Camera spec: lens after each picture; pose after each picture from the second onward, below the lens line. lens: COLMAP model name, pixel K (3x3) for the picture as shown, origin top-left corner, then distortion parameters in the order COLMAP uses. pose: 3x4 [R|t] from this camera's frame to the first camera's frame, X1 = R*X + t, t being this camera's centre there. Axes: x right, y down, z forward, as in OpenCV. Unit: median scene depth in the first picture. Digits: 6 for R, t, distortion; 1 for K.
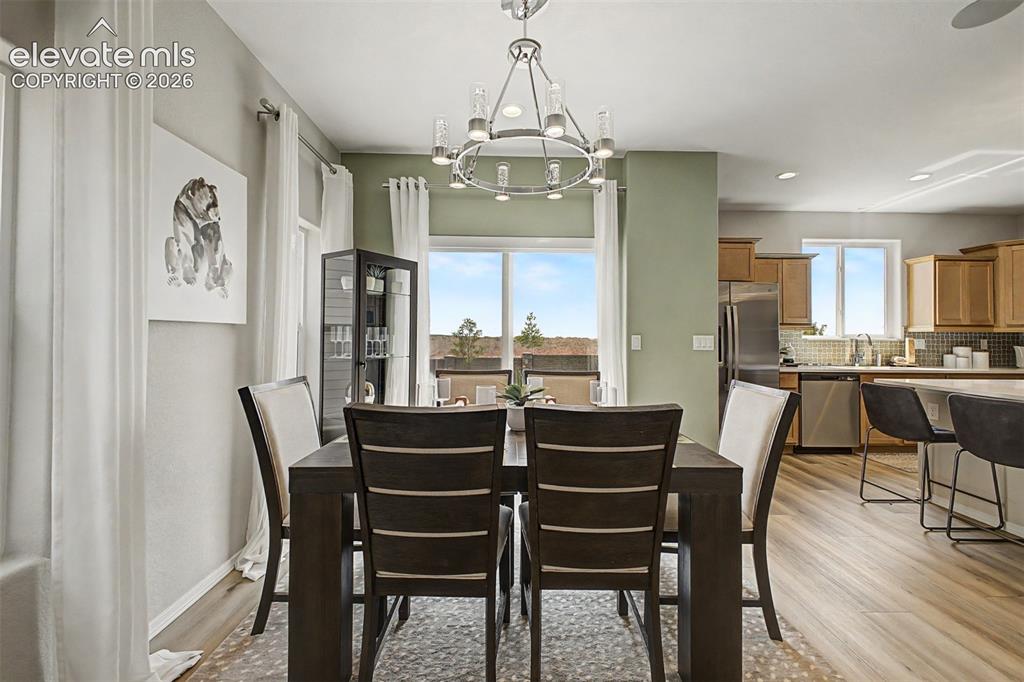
lens RADIAL K [[405.4, 0, 515.2], [0, 405.4, 332.9], [0, 0, 1]] dist [0.017920, -0.004346]
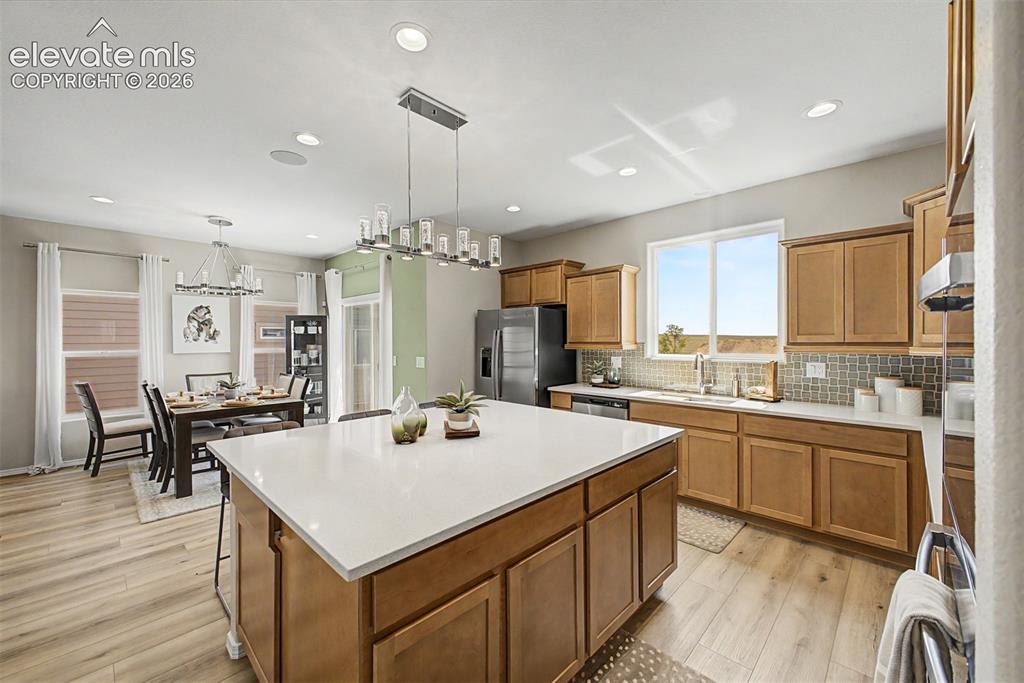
lens RADIAL K [[405.4, 0, 517.3], [0, 405.4, 342.5], [0, 0, 1]] dist [0.017920, -0.004346]
pose [[0.703908, -0.005084, -0.710273, 1.185926], [0.019013, 0.999751, 0.011687, -0.036640], [0.710036, -0.021731, 0.703830, 0.203789]]
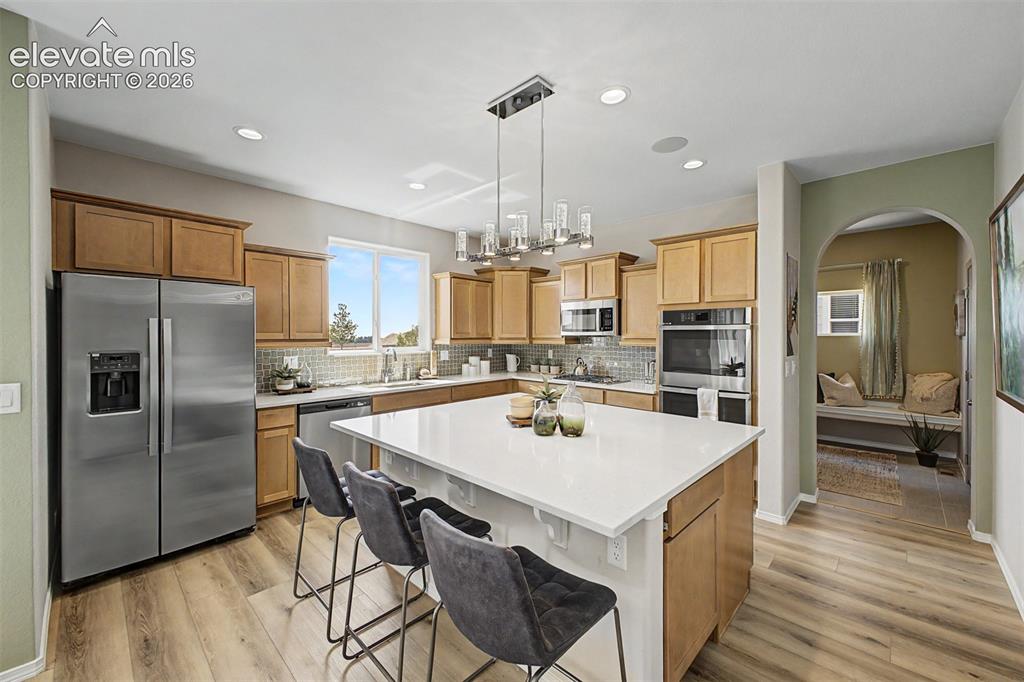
lens RADIAL K [[405.4, 0, 520.3], [0, 405.4, 333.3], [0, 0, 1]] dist [0.017920, -0.004346]
pose [[0.696396, -0.004759, 0.717642, 0.399844], [-0.005047, 0.999921, 0.011529, -0.045117], [-0.717640, -0.011650, 0.696317, 0.148229]]
